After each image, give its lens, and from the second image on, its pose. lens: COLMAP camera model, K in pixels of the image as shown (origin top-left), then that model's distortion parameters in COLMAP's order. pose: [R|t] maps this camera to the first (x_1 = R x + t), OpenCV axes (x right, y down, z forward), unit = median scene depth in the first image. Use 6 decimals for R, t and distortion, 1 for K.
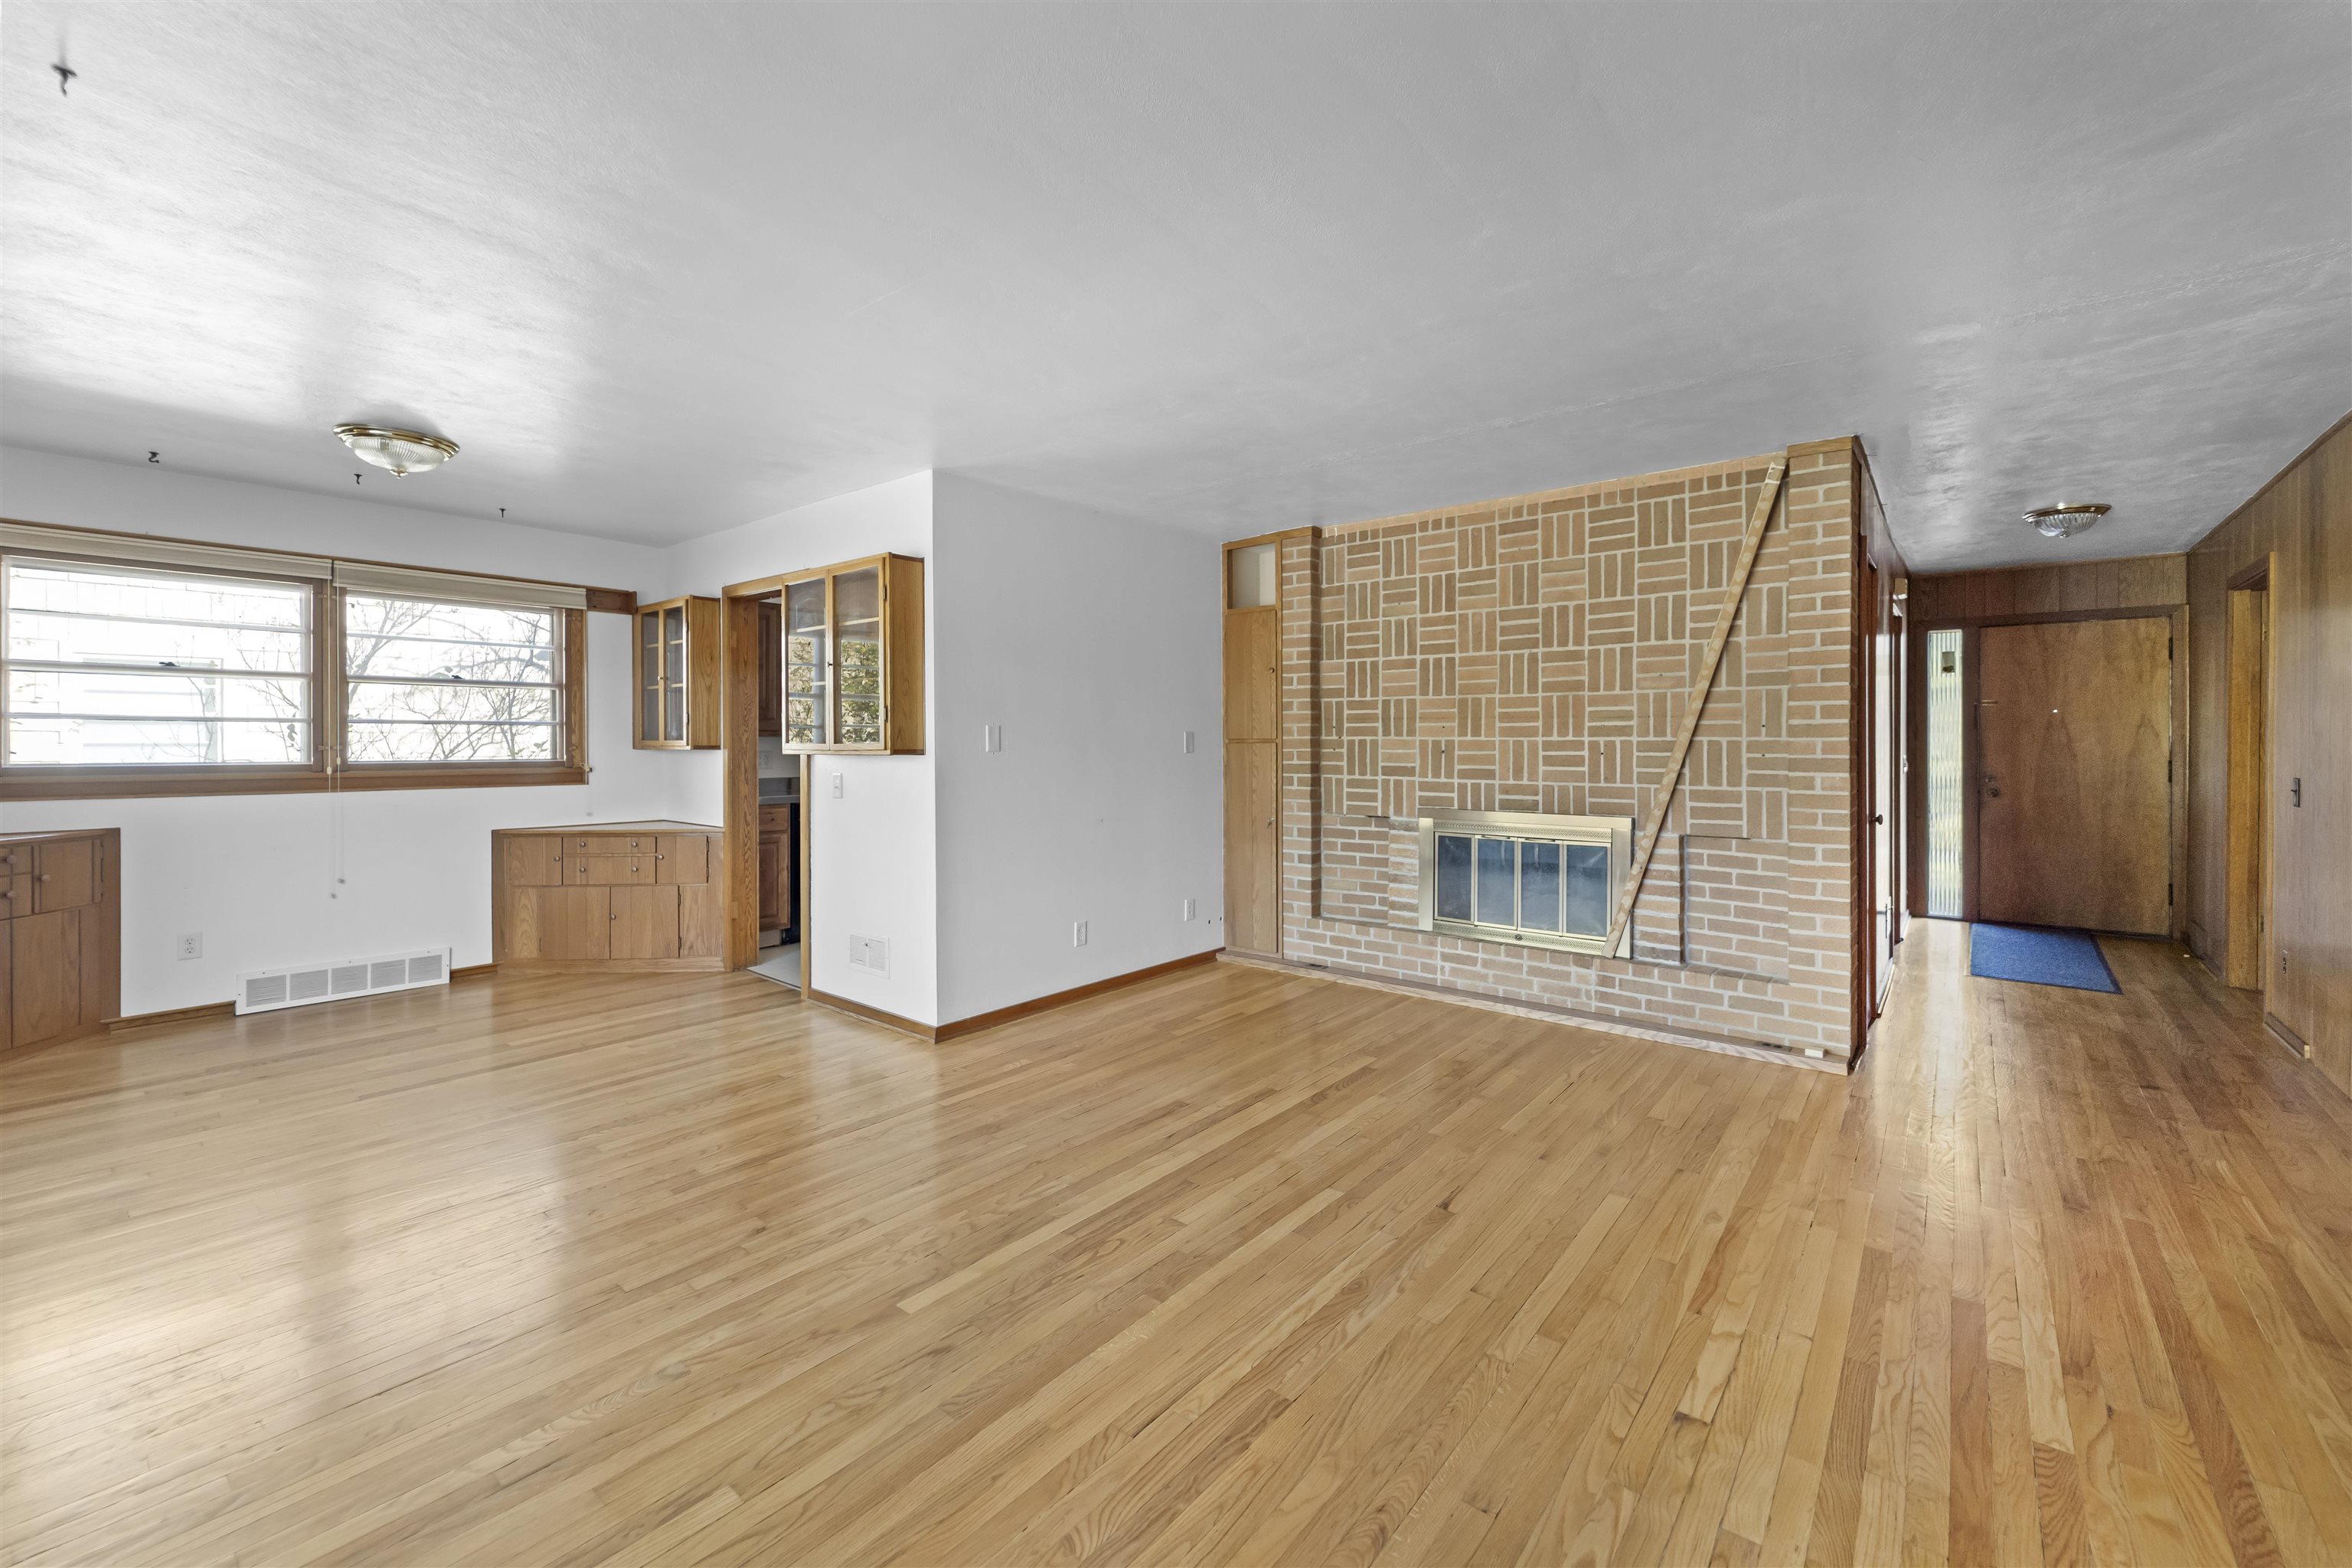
lens RADIAL K [[950.0, 0, 1179.0], [0, 950.0, 752.7], [0, 0, 1]] dist [0.001892, 0.000056]
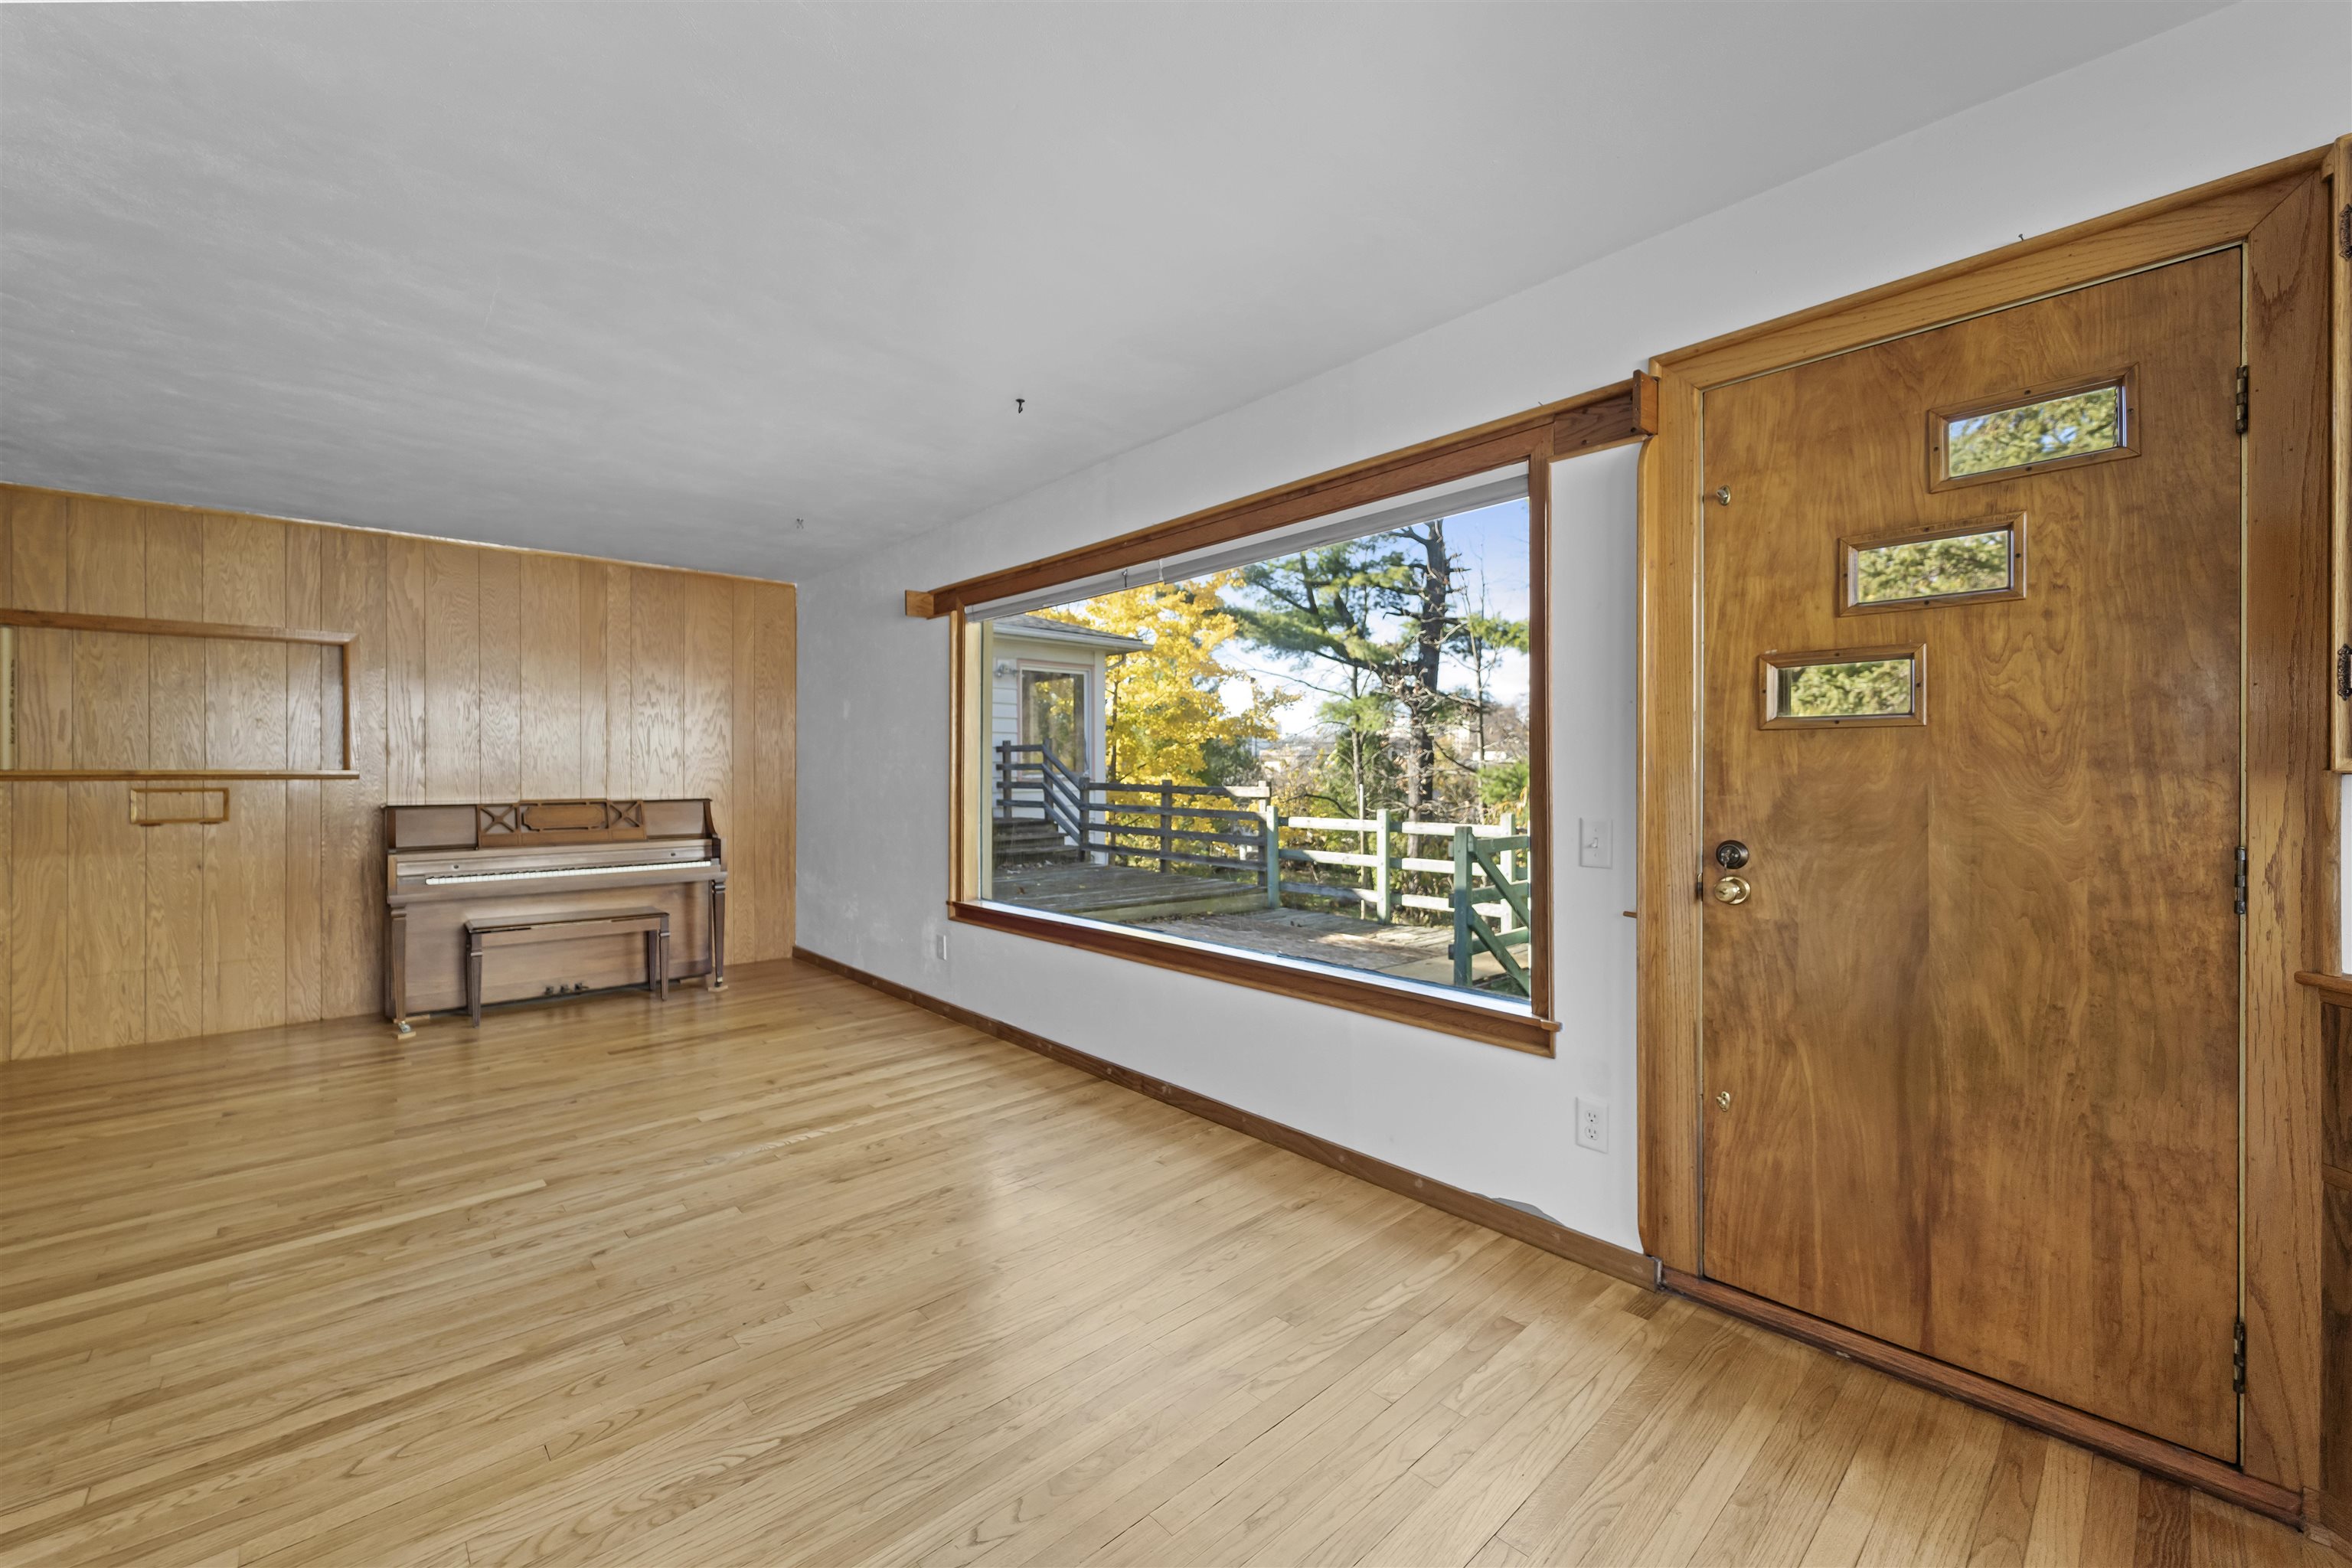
lens RADIAL K [[938.7, 0, 1176.2], [0, 938.7, 774.7], [0, 0, 1]] dist [-0.000517, -0.000116]
pose [[-0.989445, -0.003274, 0.144869, -1.071134], [-0.000700, 0.999841, 0.017815, -0.003006], [-0.144904, 0.017525, -0.989290, 1.714532]]
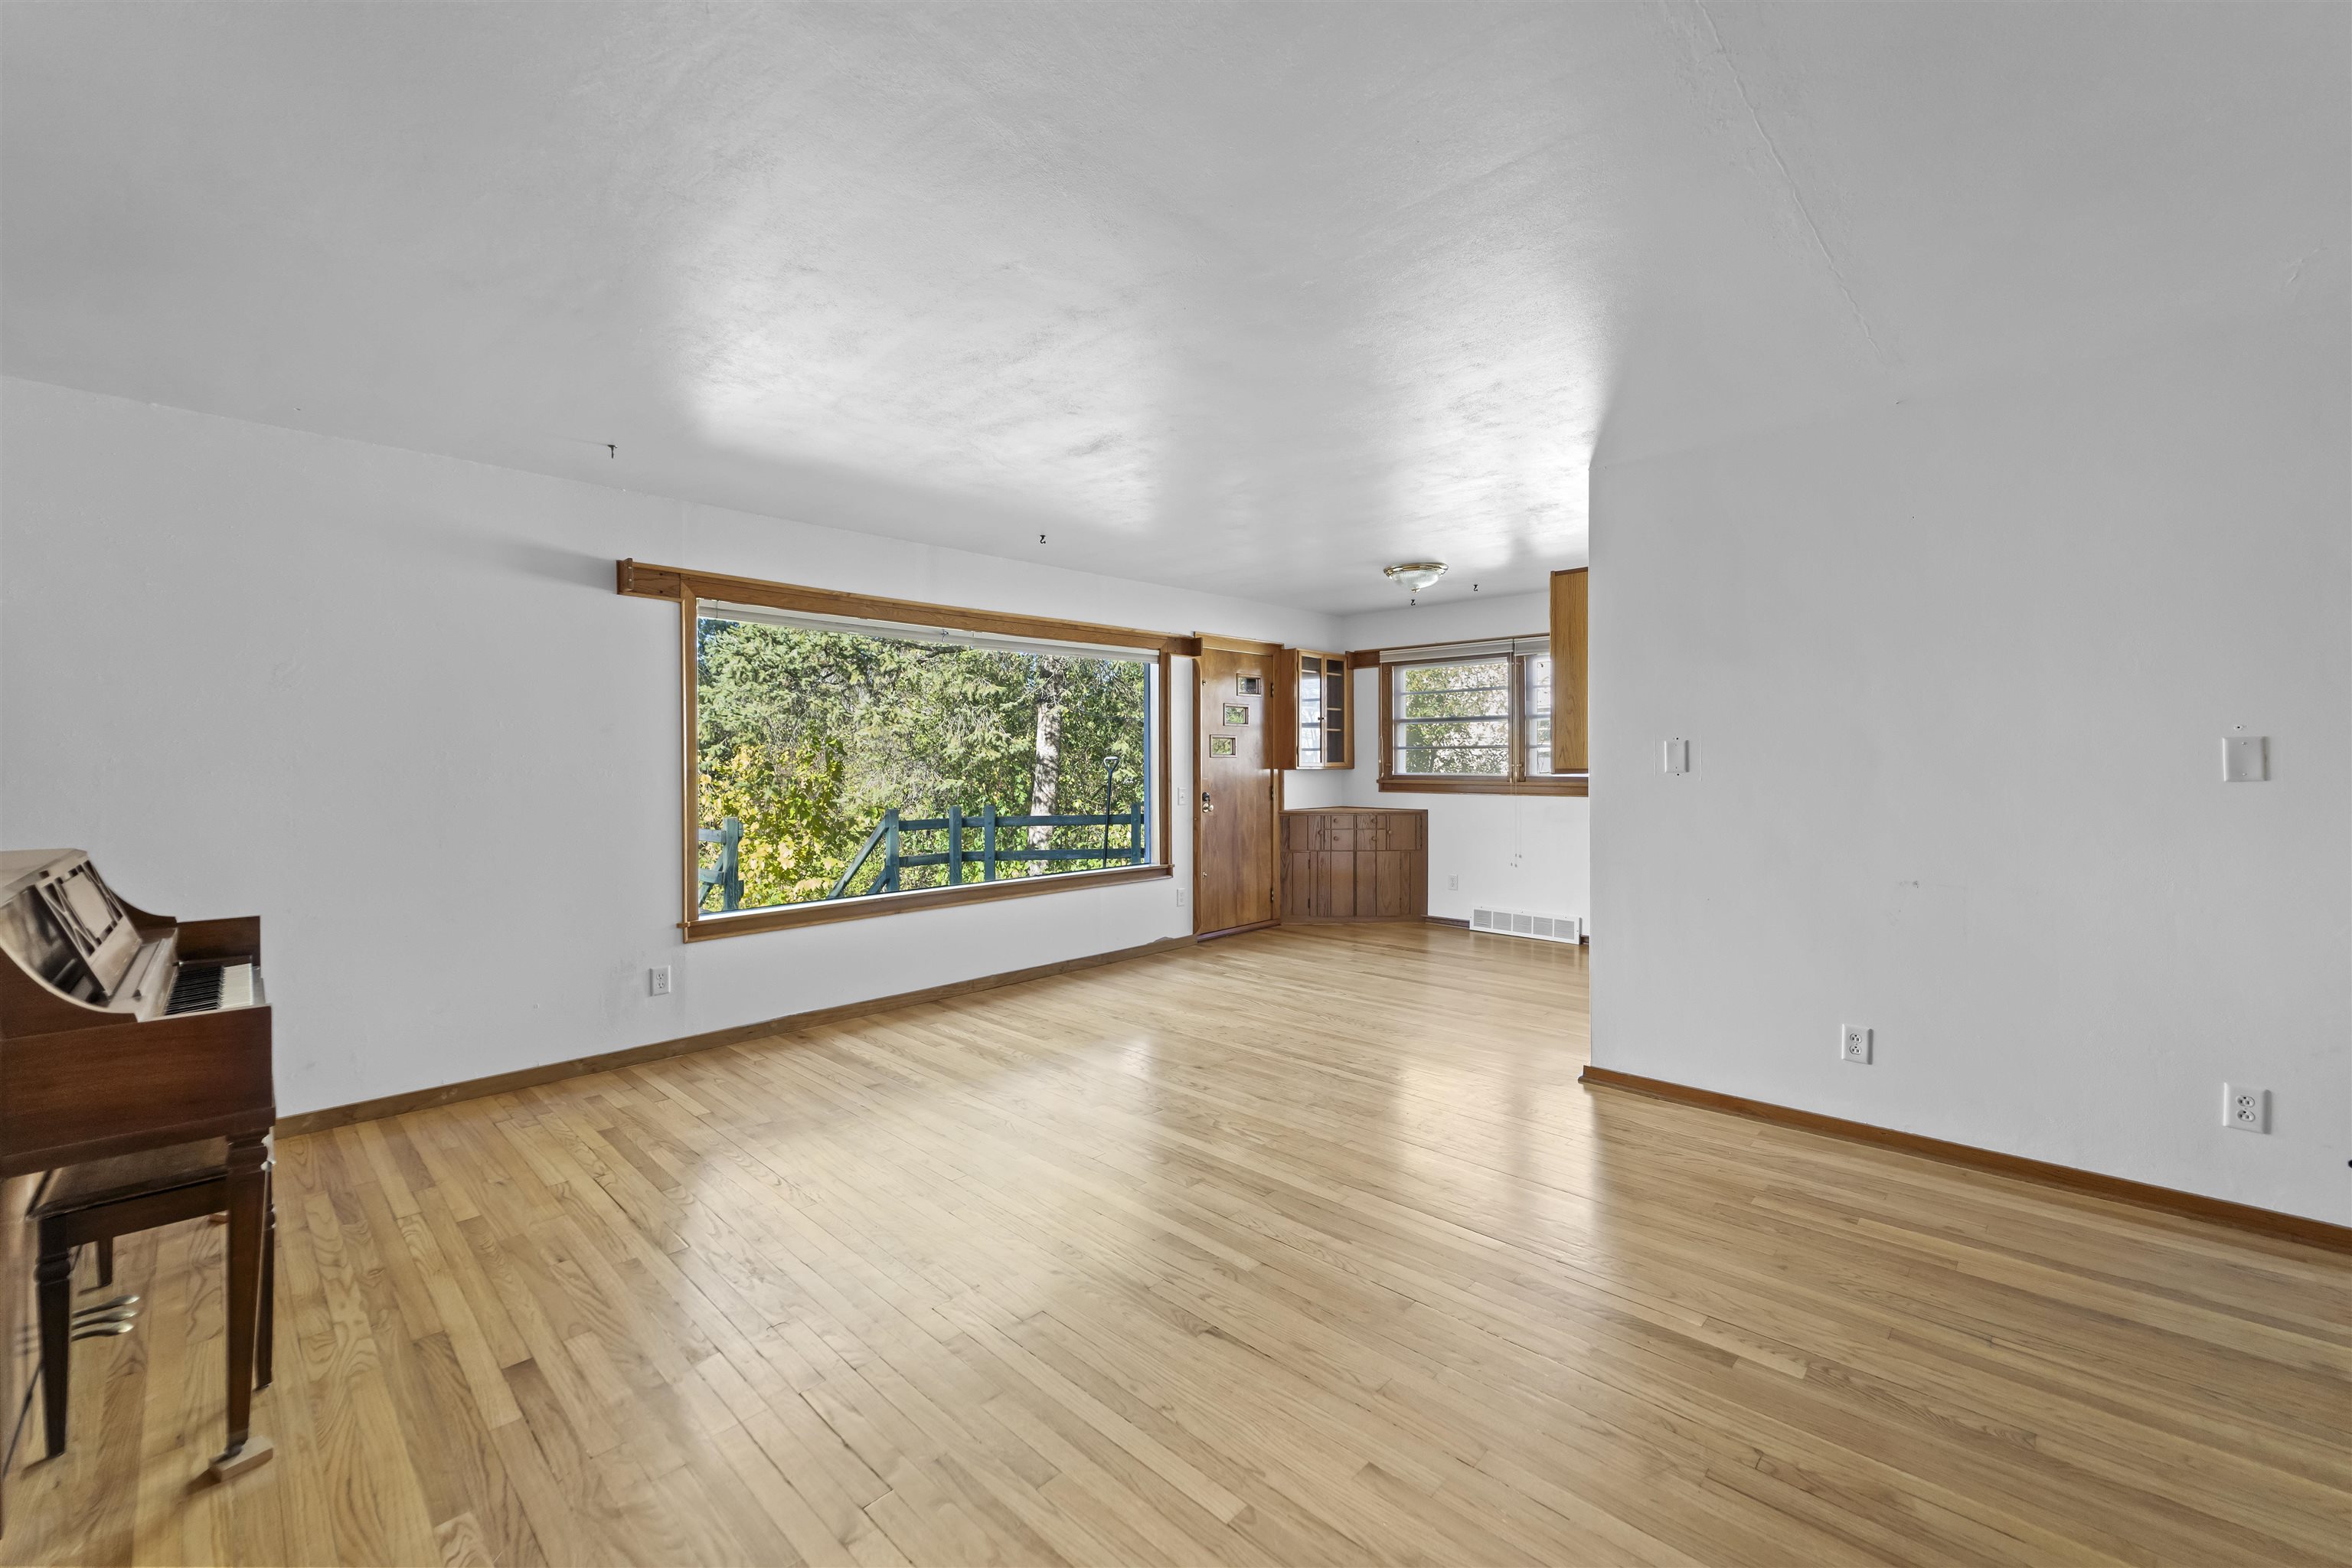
lens RADIAL K [[950.0, 0, 1179.0], [0, 950.0, 752.7], [0, 0, 1]] dist [0.001892, 0.000056]
pose [[-0.080570, -0.011633, -0.996681, 1.074178], [-0.007943, 0.999908, -0.011028, -0.008336], [0.996717, 0.007029, -0.080655, 1.011265]]
